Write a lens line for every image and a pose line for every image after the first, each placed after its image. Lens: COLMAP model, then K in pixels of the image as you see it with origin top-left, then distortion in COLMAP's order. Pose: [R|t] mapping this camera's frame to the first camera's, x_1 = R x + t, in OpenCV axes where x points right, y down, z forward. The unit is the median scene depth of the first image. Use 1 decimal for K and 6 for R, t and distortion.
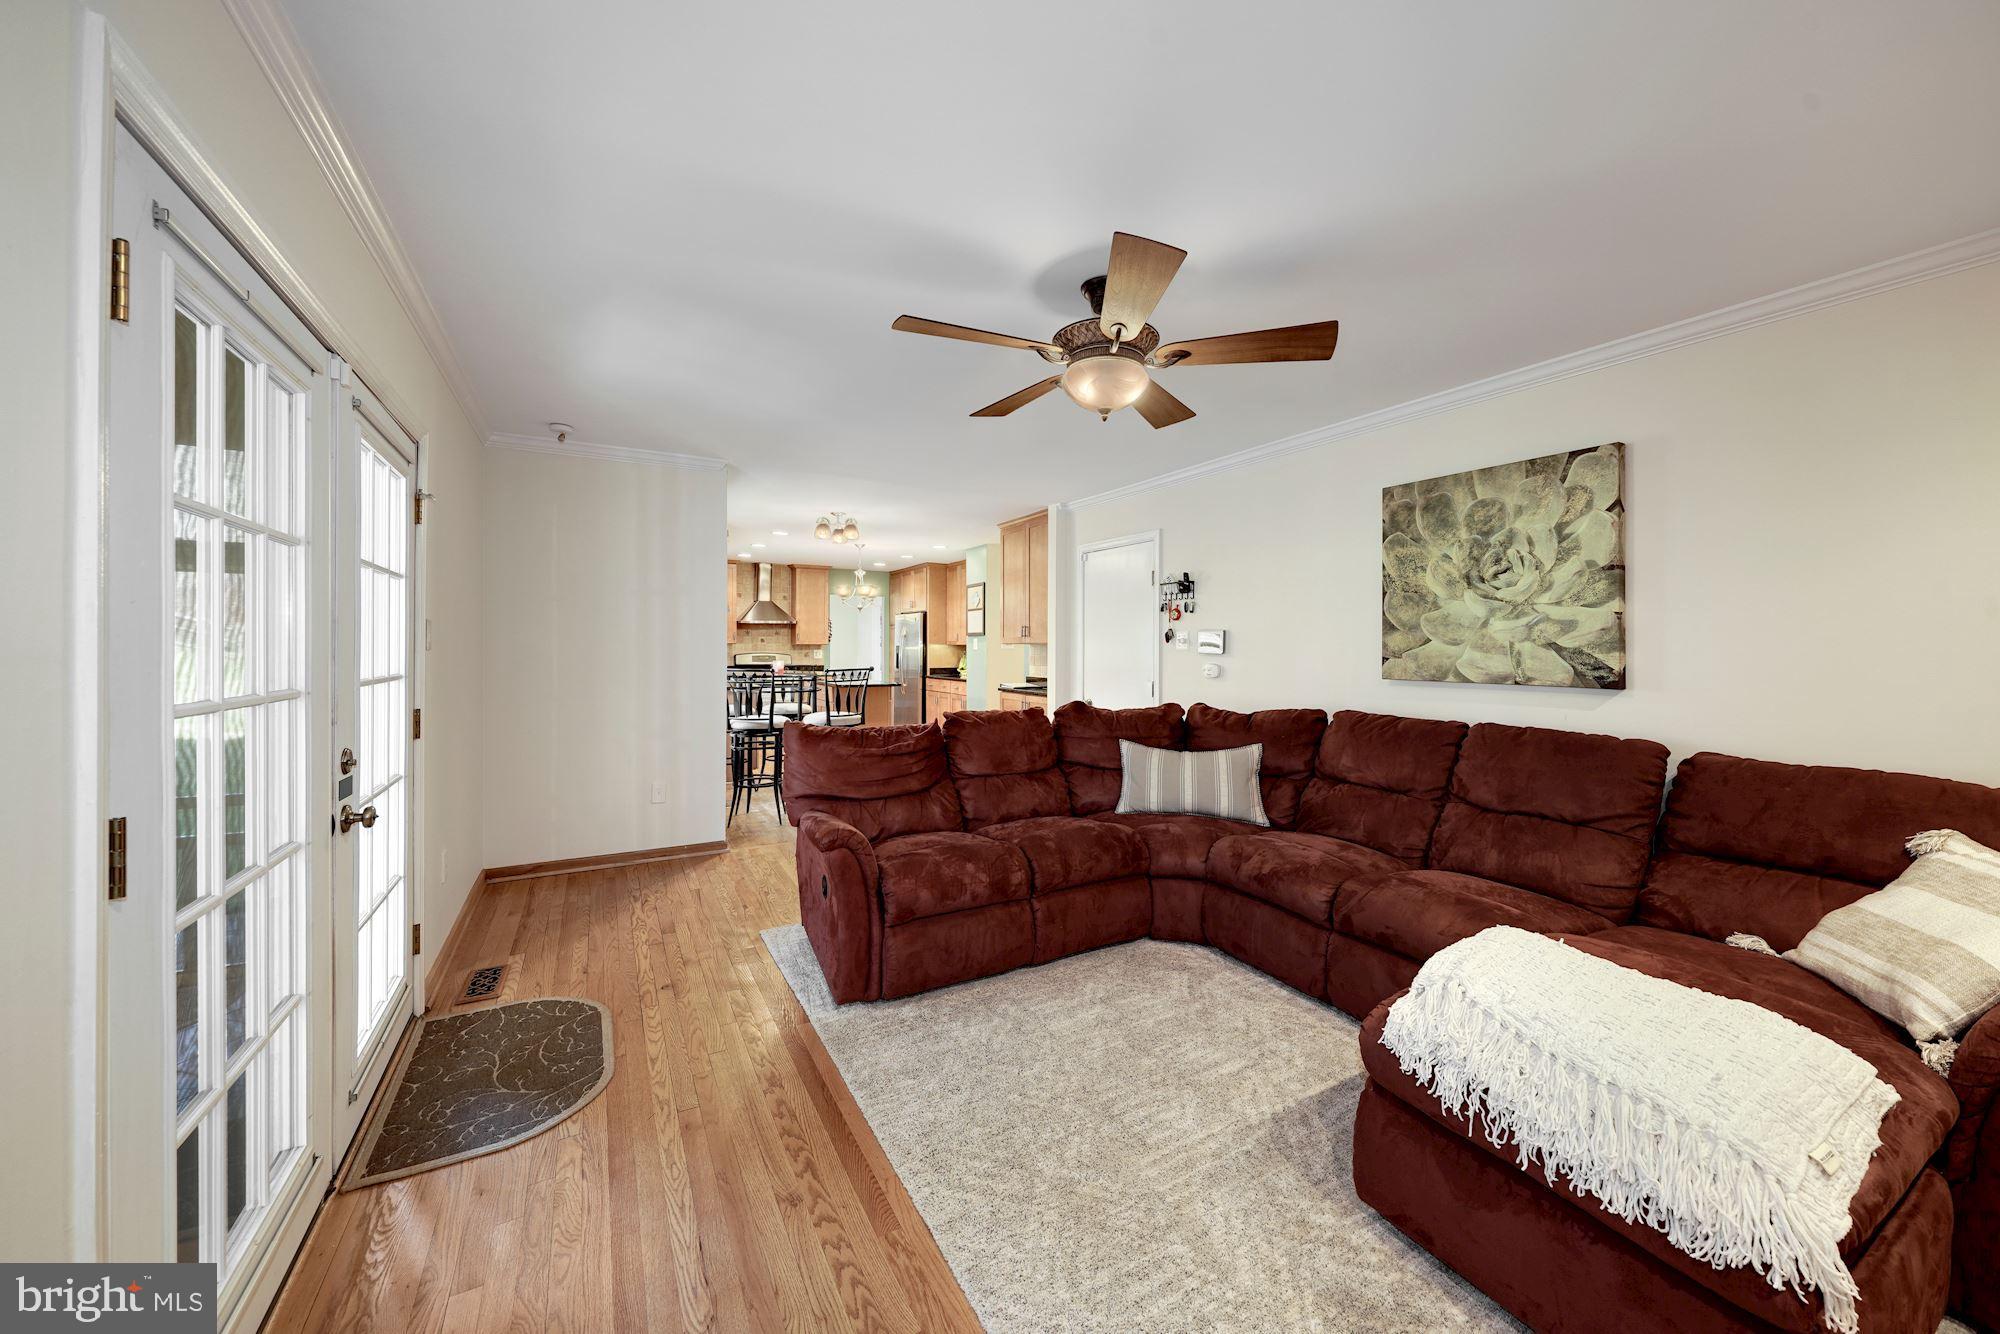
lens RADIAL K [[718.7, 0, 1027.6], [0, 718.7, 650.8], [0, 0, 1]] dist [-0.000599, 0.000151]
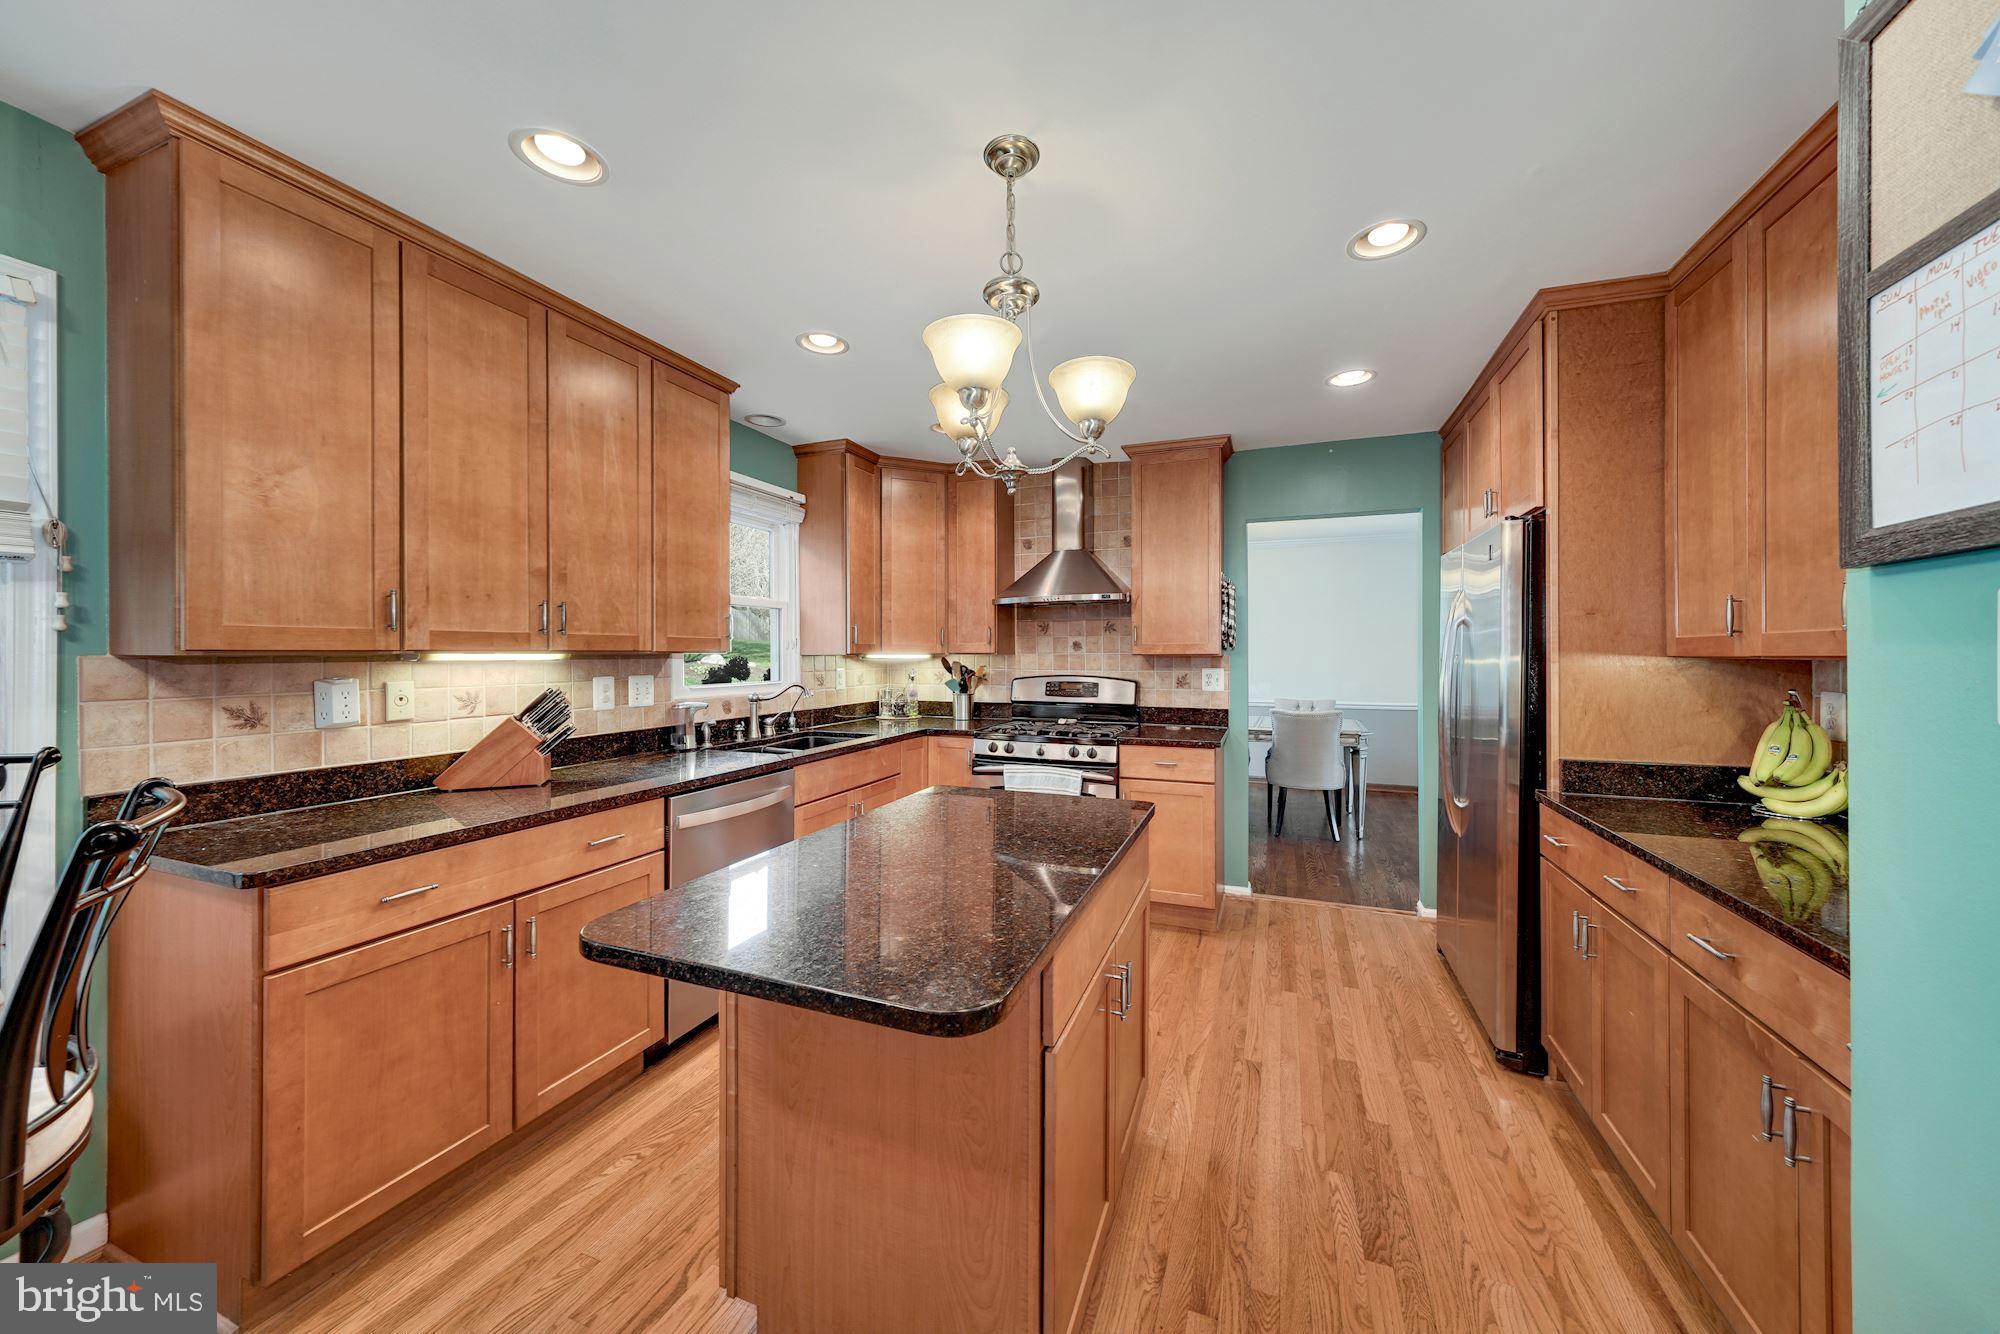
lens RADIAL K [[718.7, 0, 989.5], [0, 718.7, 651.3], [0, 0, 1]] dist [-0.000599, 0.000151]
pose [[0.604188, -0.002794, -0.796837, -0.197658], [-0.006836, 0.999939, -0.008690, -0.021040], [0.796813, 0.010697, 0.604132, 2.169655]]
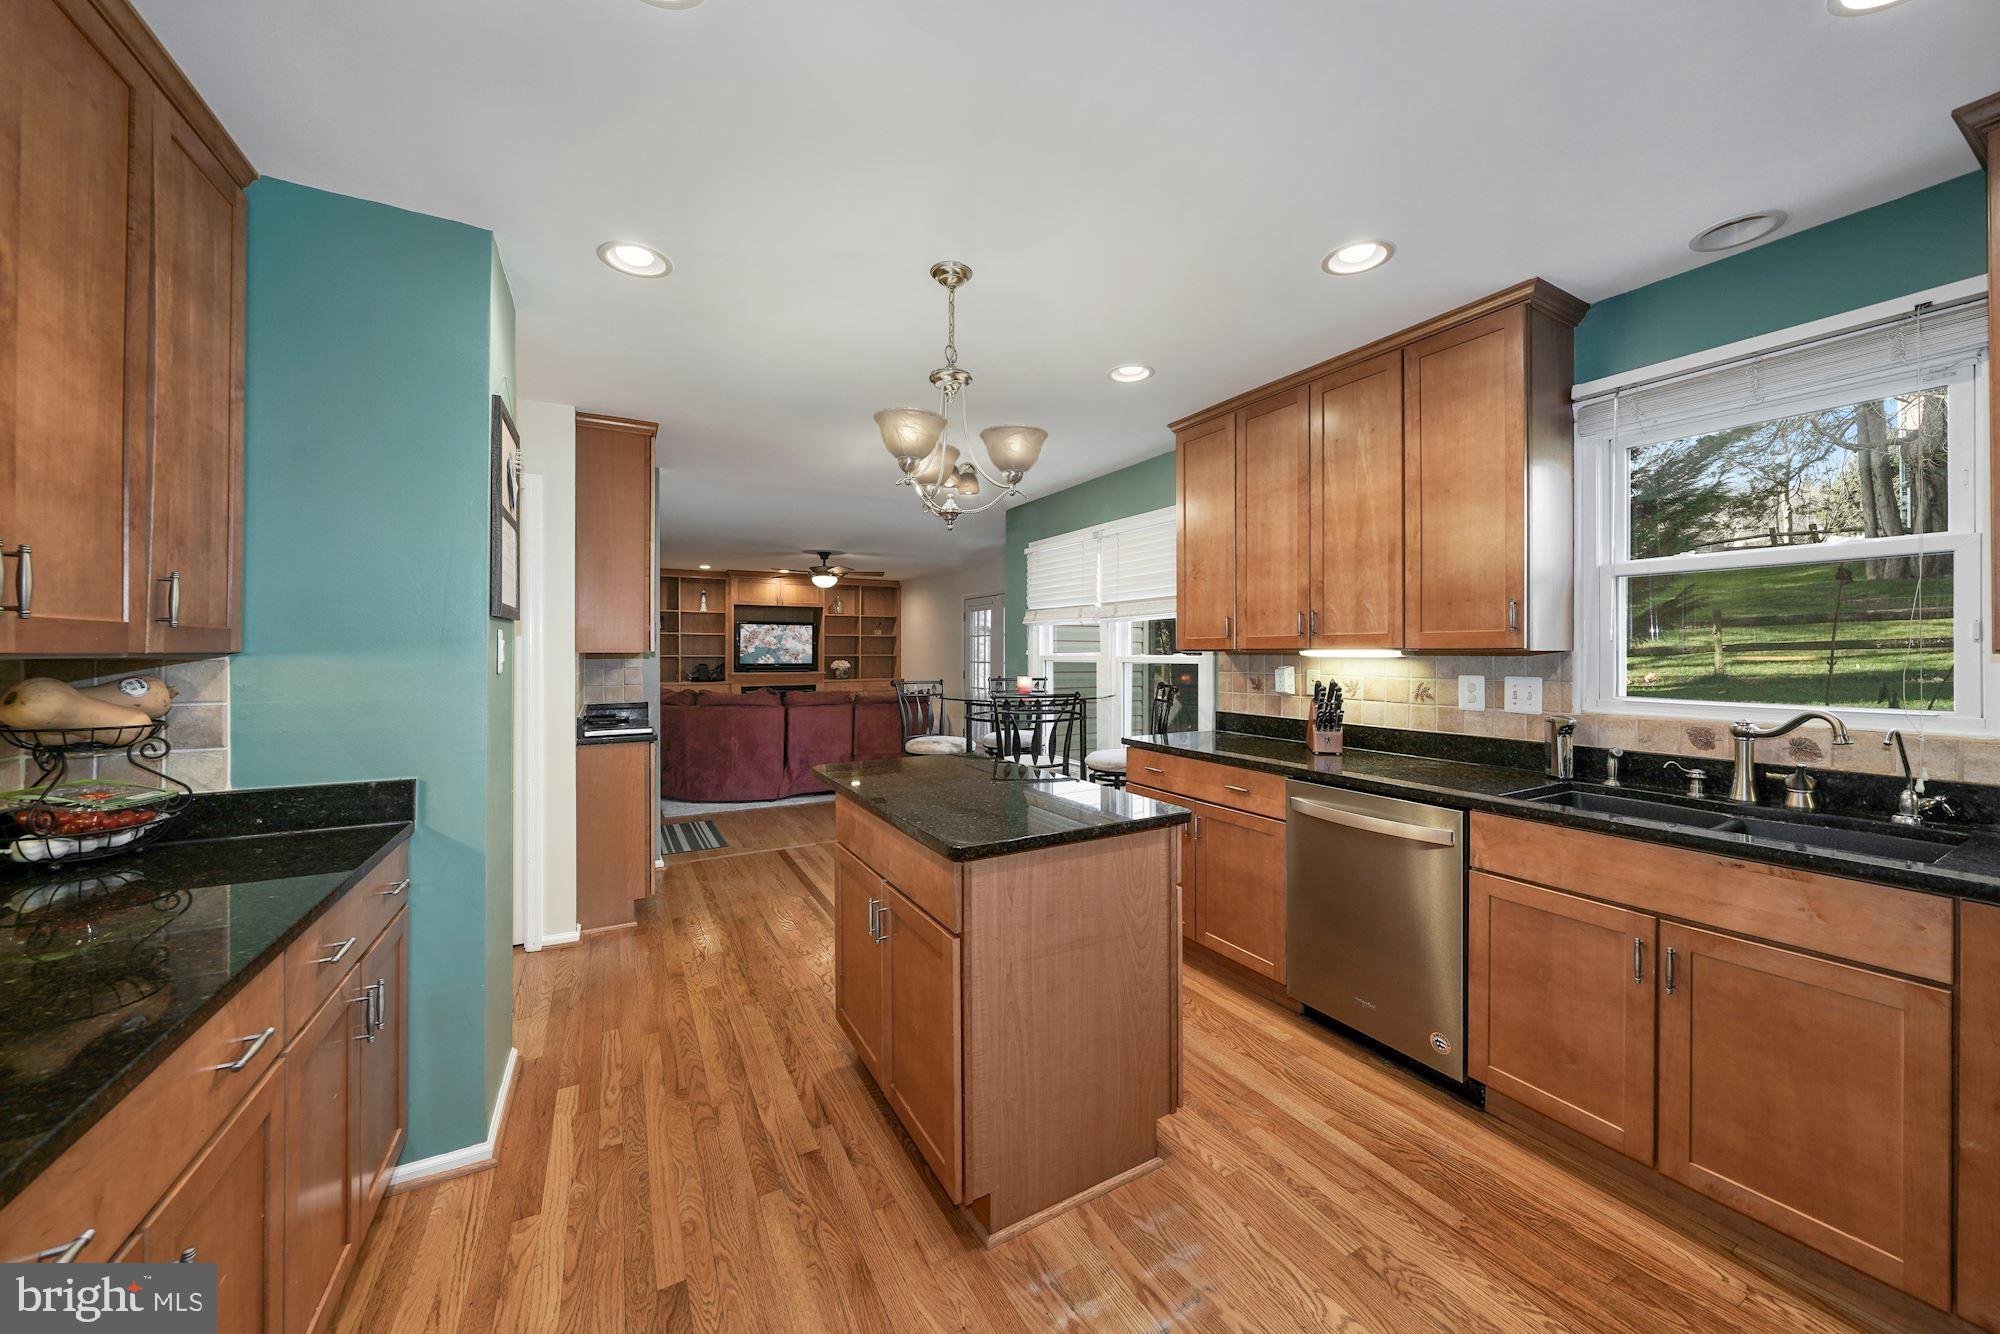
lens RADIAL K [[718.7, 0, 1021.4], [0, 718.7, 649.9], [0, 0, 1]] dist [-0.000599, 0.000151]
pose [[-0.999729, -0.000632, 0.023266, -0.657624], [-0.000499, 0.999983, 0.005727, -0.028287], [-0.023269, 0.005714, -0.999713, 3.121790]]
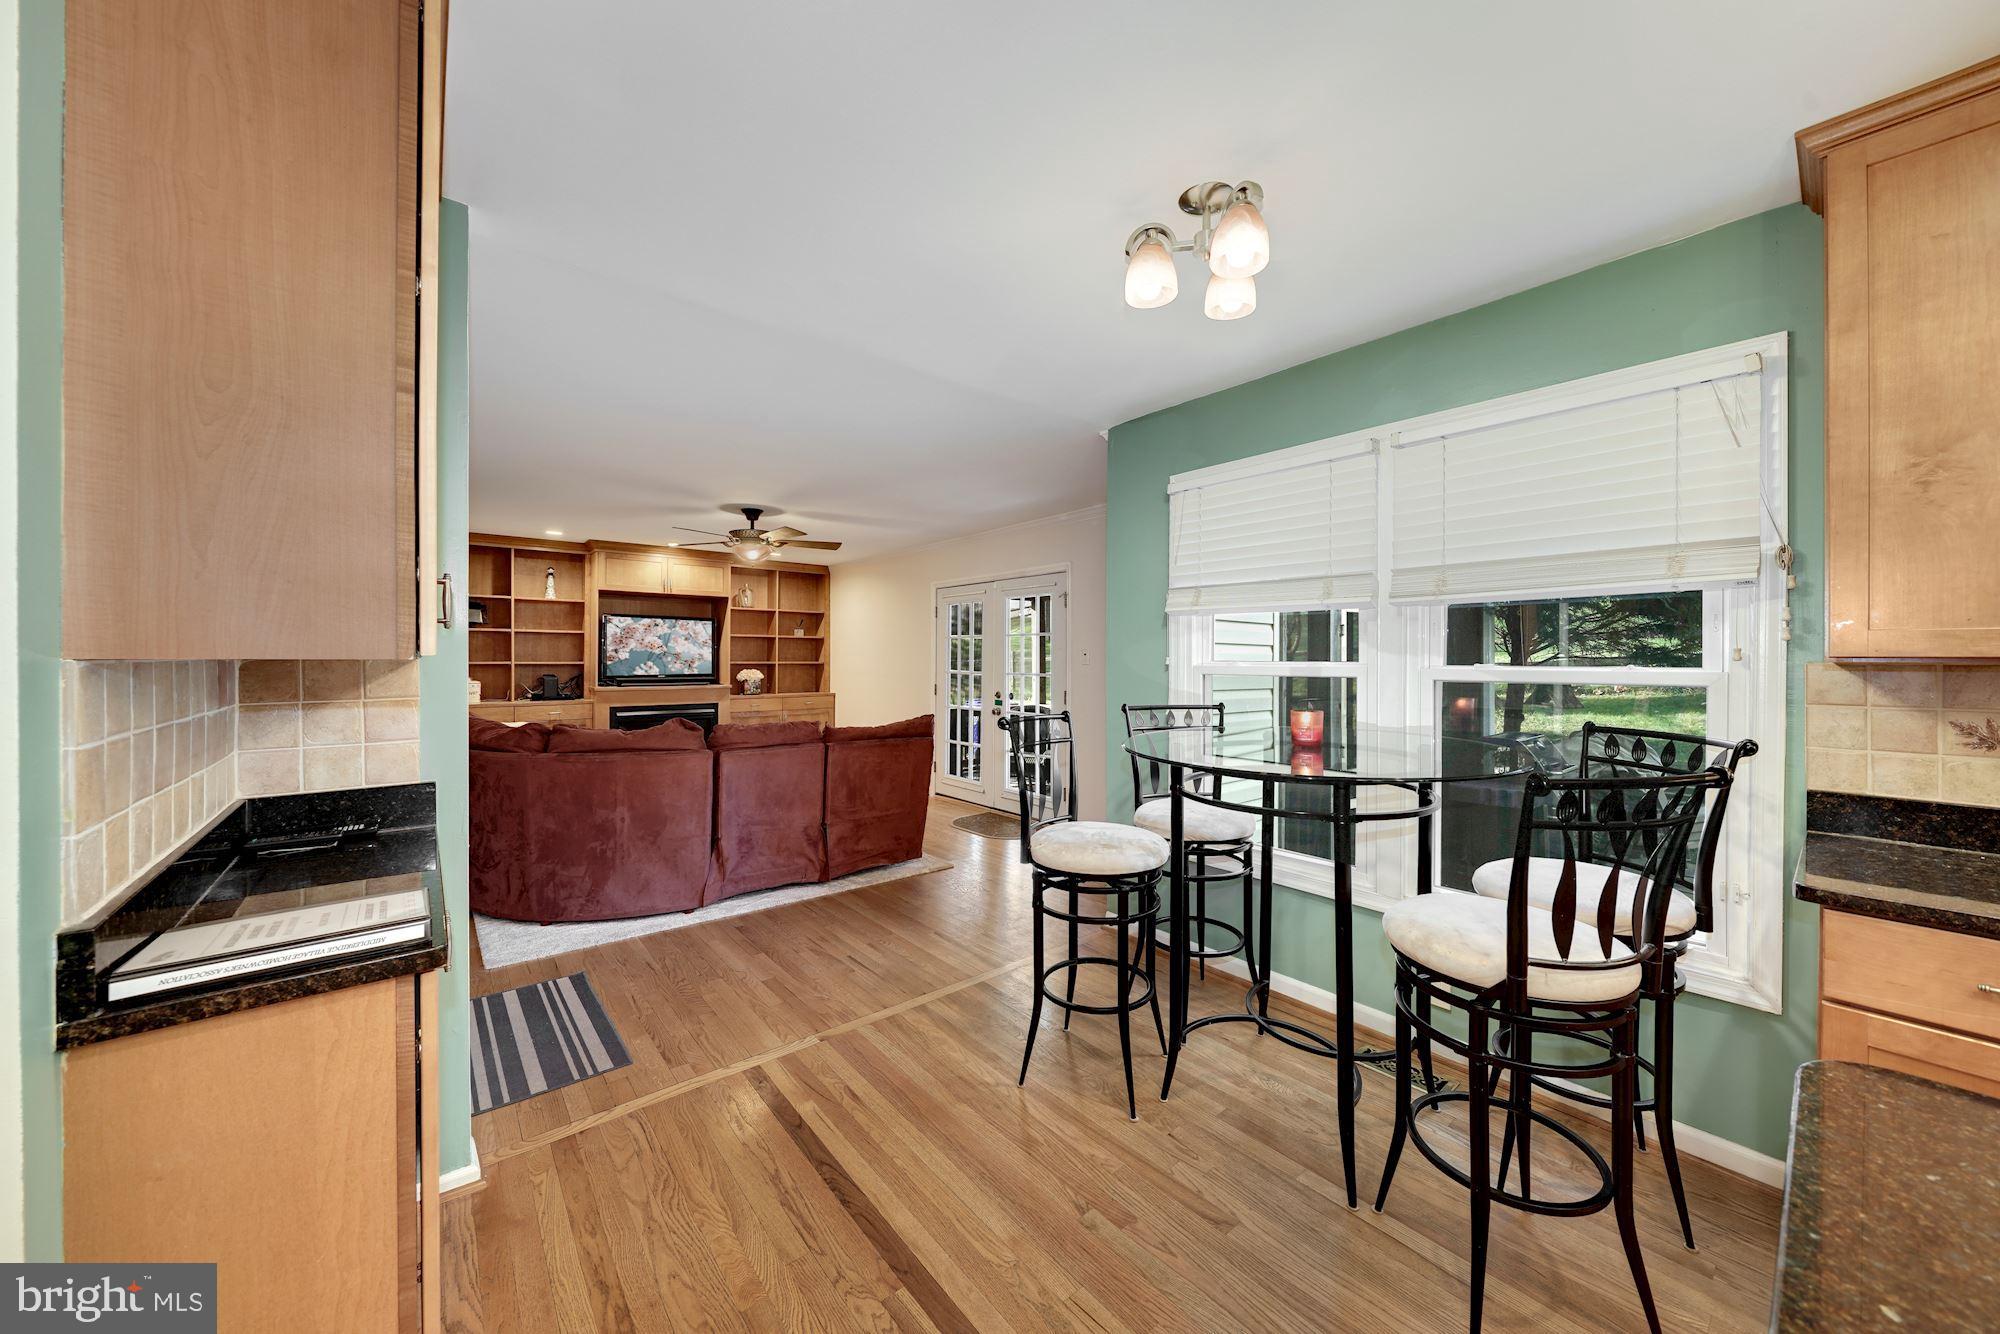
lens RADIAL K [[718.7, 0, 1022.9], [0, 718.7, 654.5], [0, 0, 1]] dist [-0.000599, 0.000151]
pose [[-0.987914, -0.003518, -0.154964, -0.288372], [-0.004148, 0.999984, 0.003743, -0.023814], [0.154948, 0.004341, -0.987913, 2.415381]]
